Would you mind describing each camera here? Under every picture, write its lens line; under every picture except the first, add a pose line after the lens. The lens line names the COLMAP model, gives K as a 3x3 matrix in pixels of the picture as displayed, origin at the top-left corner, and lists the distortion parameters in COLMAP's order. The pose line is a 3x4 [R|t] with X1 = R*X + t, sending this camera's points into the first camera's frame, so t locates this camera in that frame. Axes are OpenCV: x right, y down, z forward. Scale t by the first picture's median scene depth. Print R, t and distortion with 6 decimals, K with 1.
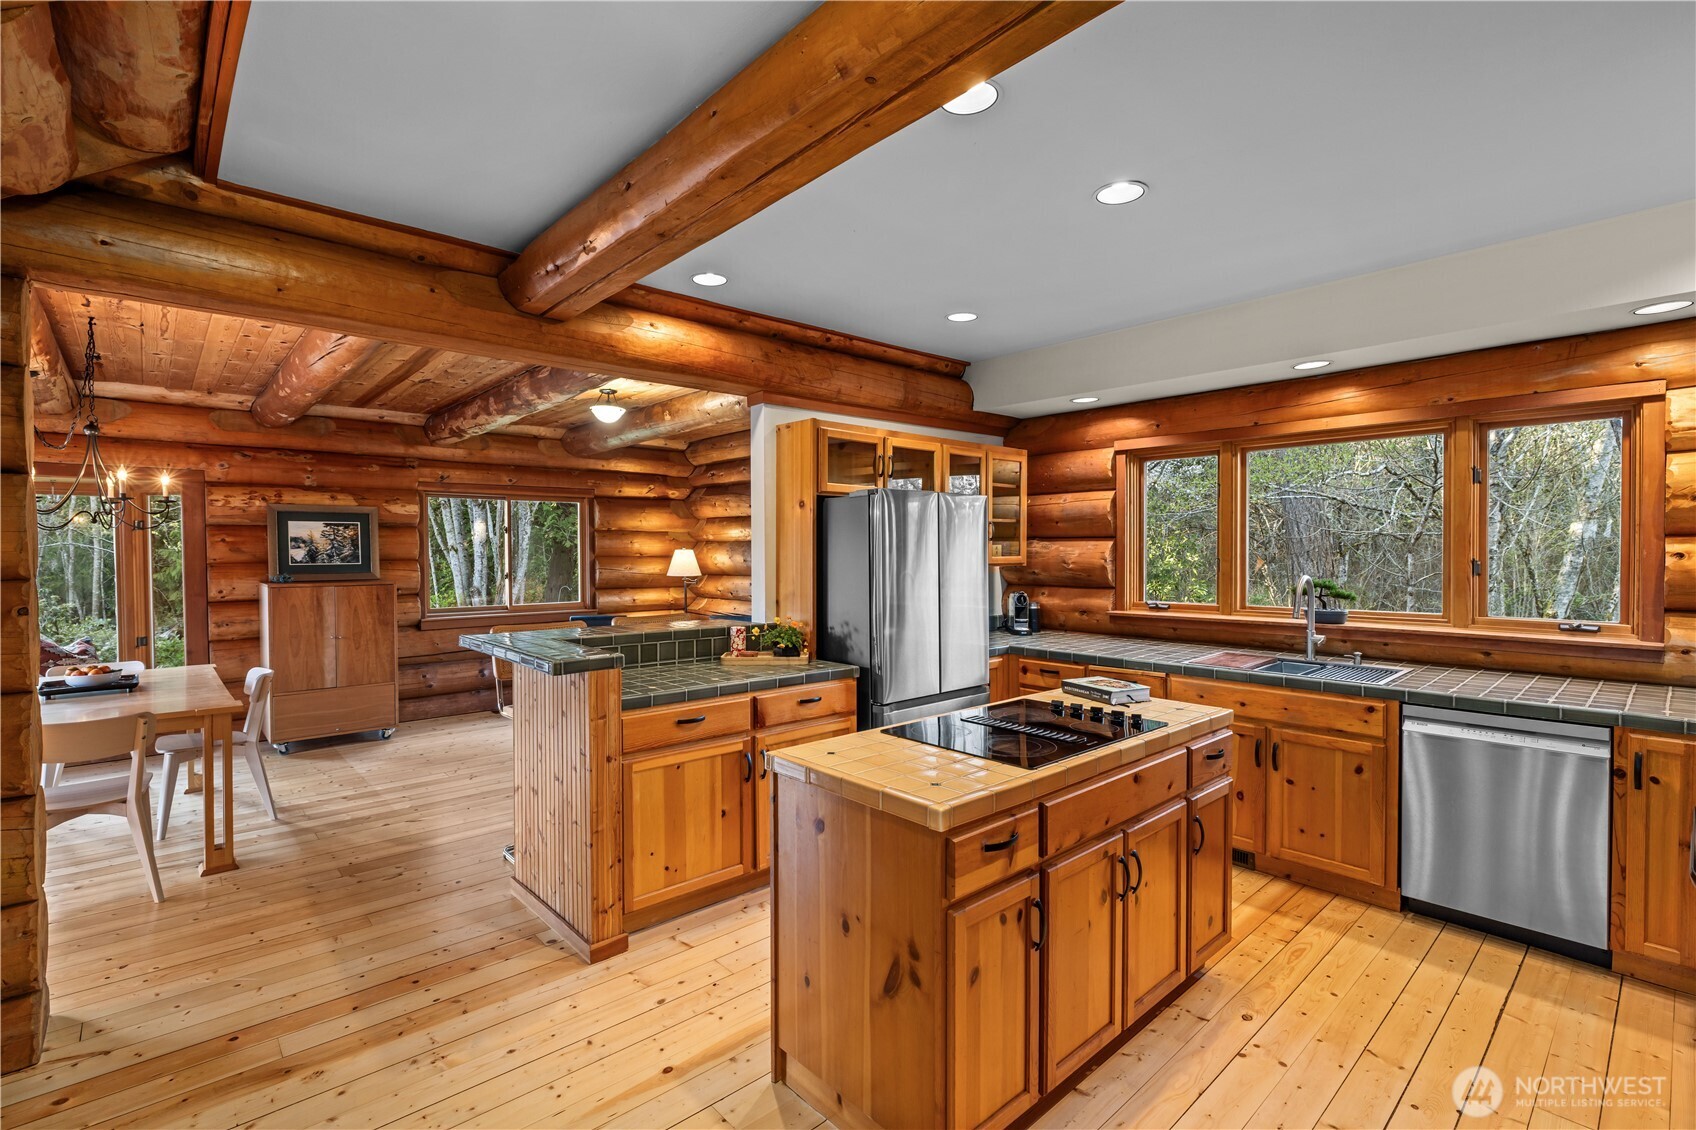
lens RADIAL K [[772.9, 0, 847.8], [0, 772.9, 562.7], [0, 0, 1]] dist [-0.000099, 0.000564]
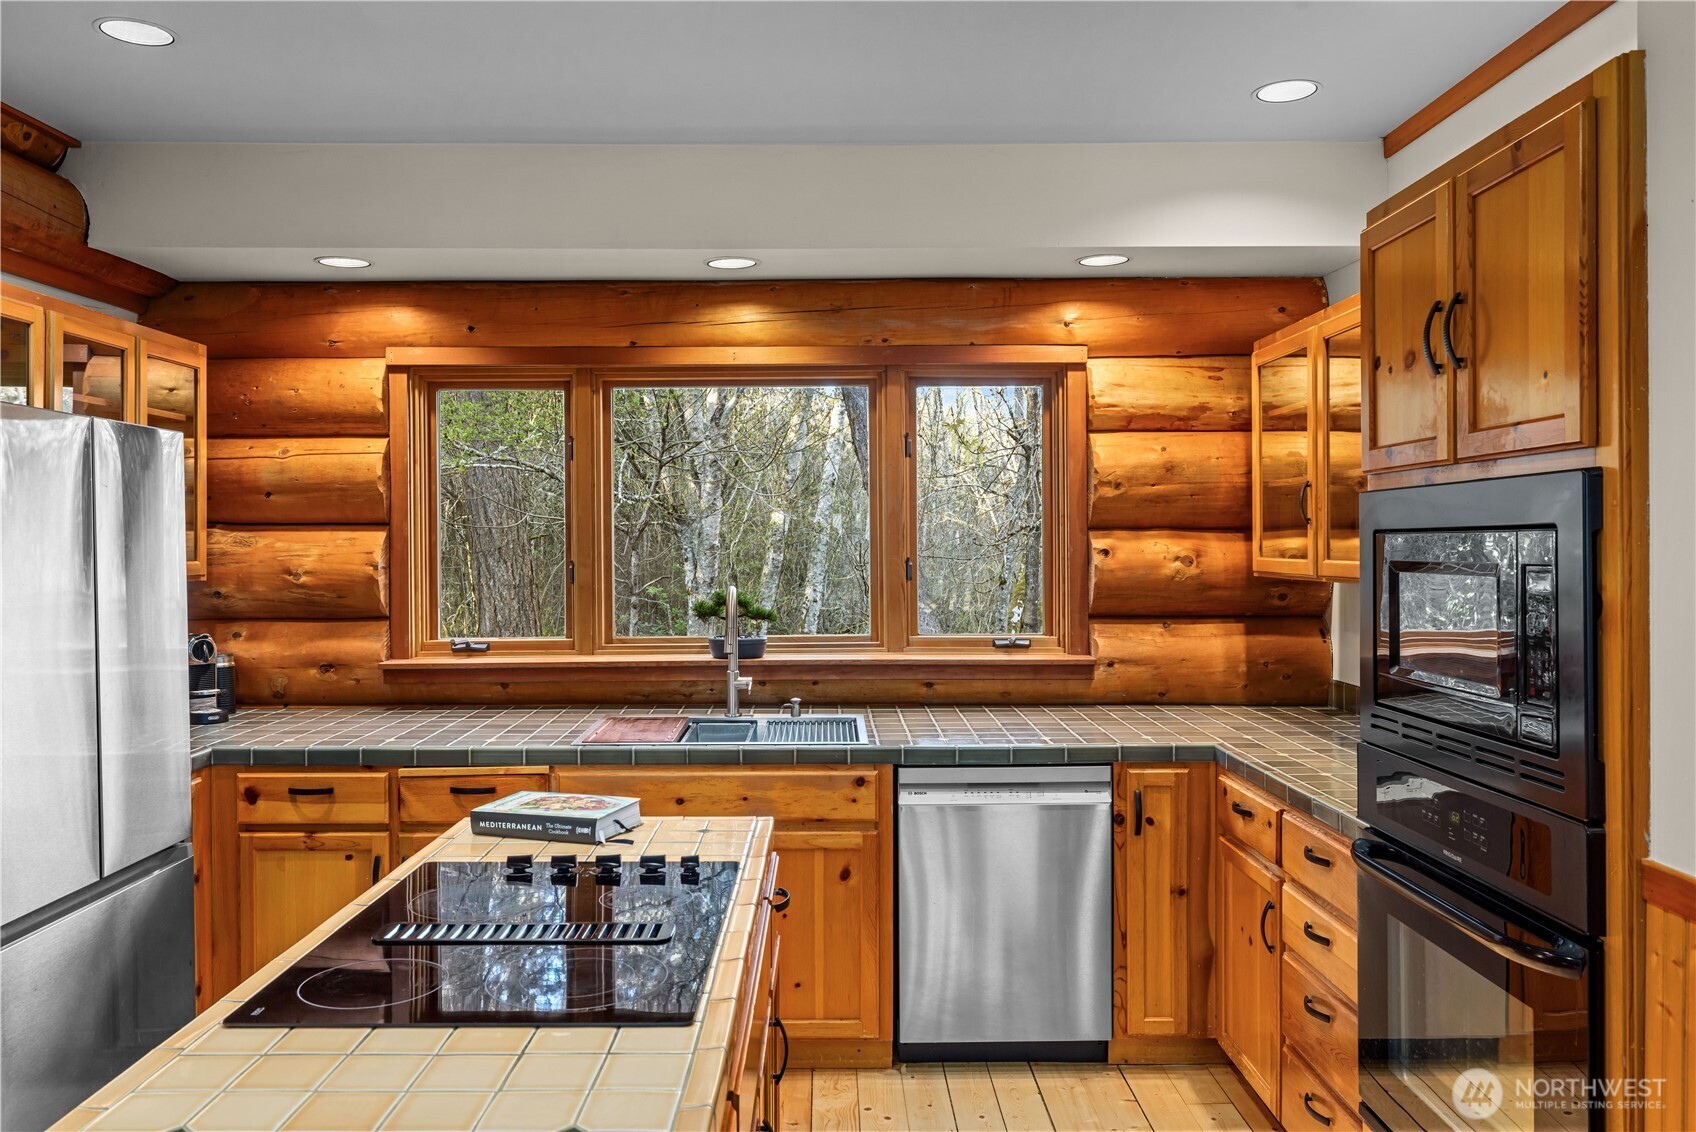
lens RADIAL K [[1275.6, 0, 847.3], [0, 1275.6, 551.3], [0, 0, 1]] dist [-0.005163, 0.000809]
pose [[0.669655, -0.005801, 0.742650, -0.148131], [0.015030, 0.999871, -0.005742, -0.005860], [-0.742520, 0.015007, 0.669656, 0.234599]]
